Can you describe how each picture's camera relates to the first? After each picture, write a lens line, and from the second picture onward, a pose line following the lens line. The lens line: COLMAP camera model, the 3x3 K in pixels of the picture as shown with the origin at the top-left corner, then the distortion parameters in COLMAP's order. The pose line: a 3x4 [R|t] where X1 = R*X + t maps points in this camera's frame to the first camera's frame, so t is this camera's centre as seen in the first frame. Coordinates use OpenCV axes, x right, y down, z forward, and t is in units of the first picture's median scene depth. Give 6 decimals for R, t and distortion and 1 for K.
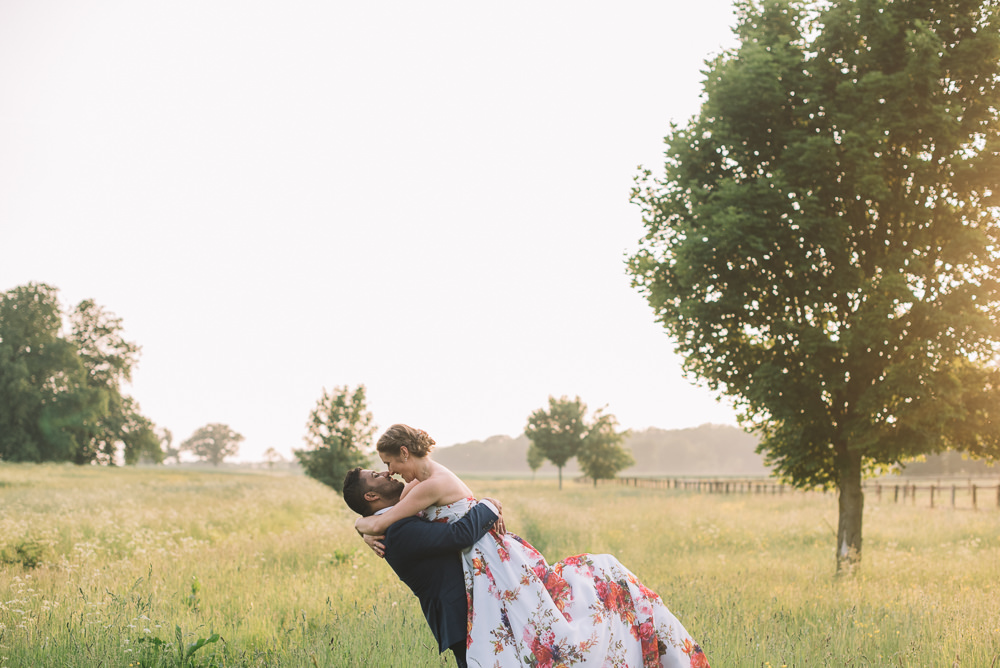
lens RADIAL K [[1341.4, 0, 499.5], [0, 1341.4, 338.0], [0, 0, 1]] dist [-0.011978, 0.000000]
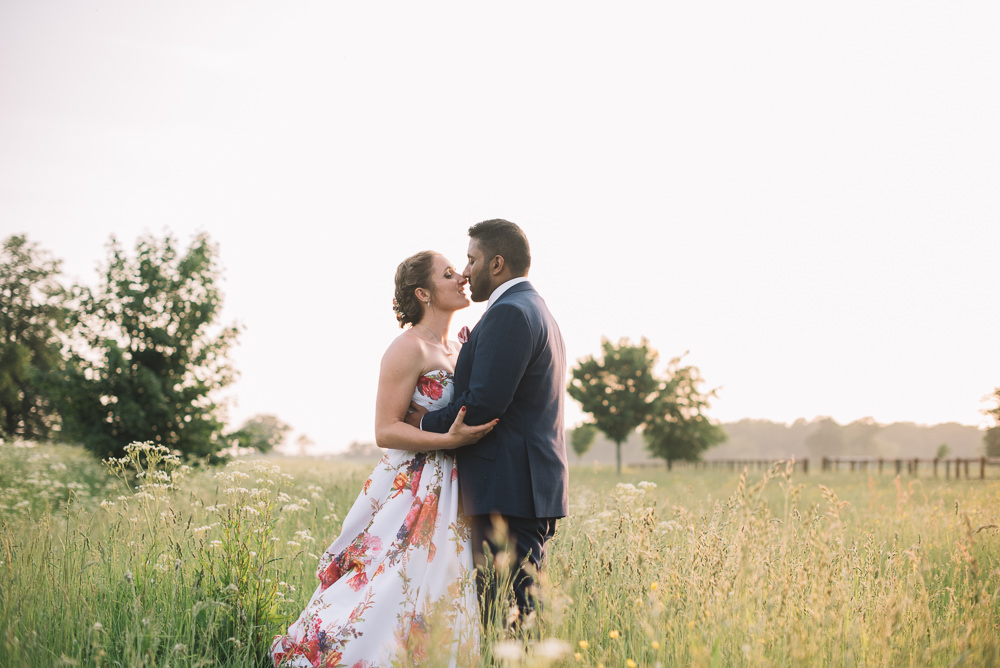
lens RADIAL K [[1341.4, 0, 498.4], [0, 1341.4, 331.4], [0, 0, 1]] dist [-0.011978, 0.000000]
pose [[0.999337, 0.003241, -0.036269, 0.009049], [-0.003216, 0.999995, 0.000758, 0.039062], [0.036271, -0.000641, 0.999342, 0.316042]]
